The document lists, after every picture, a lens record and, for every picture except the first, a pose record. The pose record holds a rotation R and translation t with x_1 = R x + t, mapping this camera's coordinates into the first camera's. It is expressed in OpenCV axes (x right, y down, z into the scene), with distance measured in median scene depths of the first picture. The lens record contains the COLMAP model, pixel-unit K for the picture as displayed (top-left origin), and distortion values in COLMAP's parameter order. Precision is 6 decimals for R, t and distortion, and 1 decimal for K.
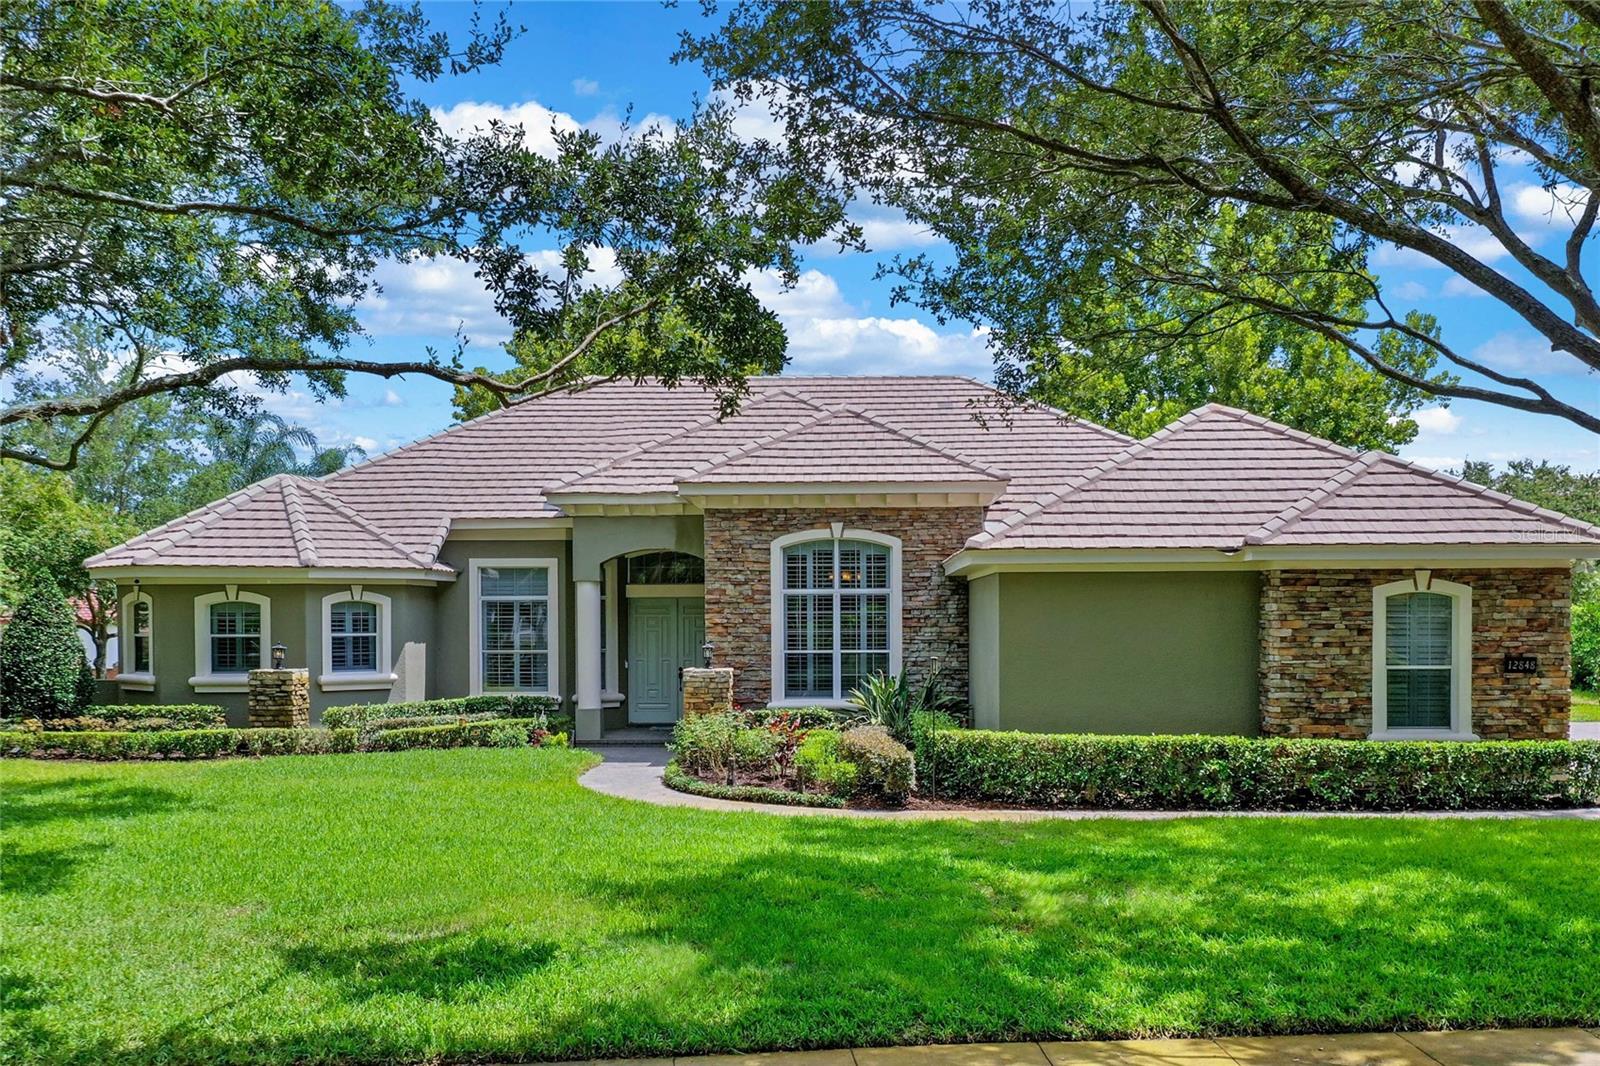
lens RADIAL K [[1274.2, 0, 800.0], [0, 1274.2, 533.0], [0, 0, 1]] dist [0.013422, -0.016285]
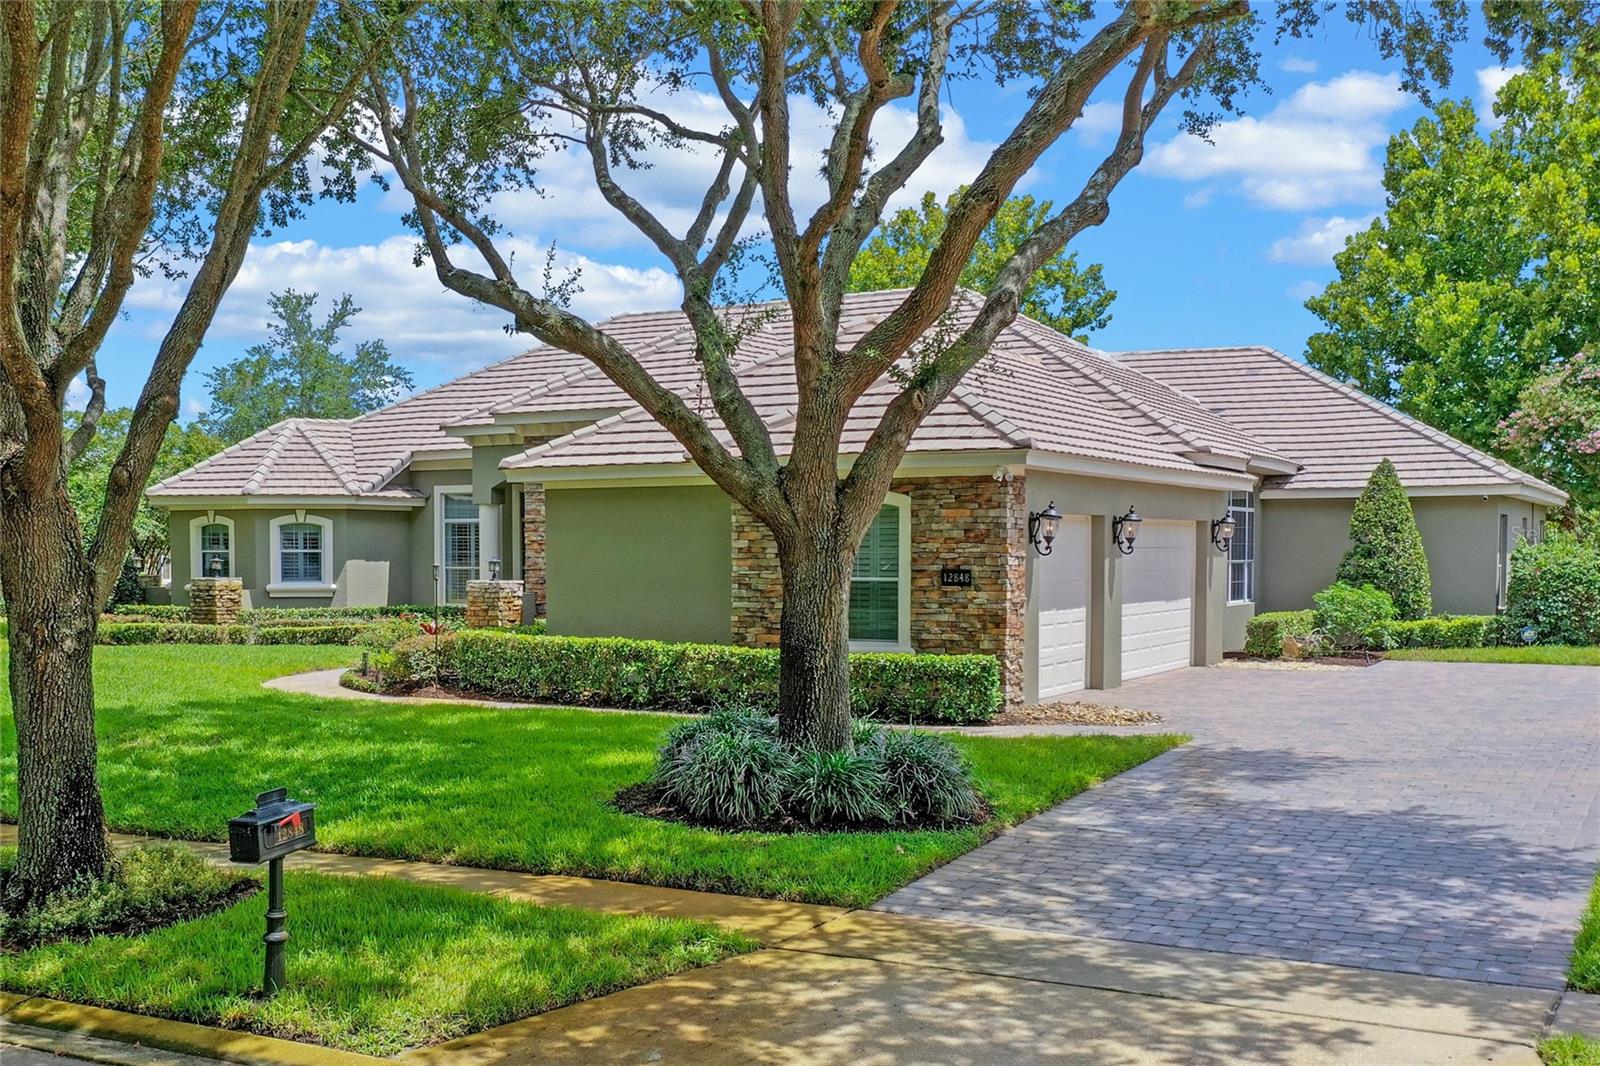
lens RADIAL K [[1274.2, 0, 800.0], [0, 1274.2, 533.0], [0, 0, 1]] dist [0.013422, -0.016285]
pose [[0.930486, -0.001025, -0.366327, 0.802703], [0.019993, 0.998648, 0.047988, 0.021738], [0.365783, -0.051976, 0.929248, 0.071712]]
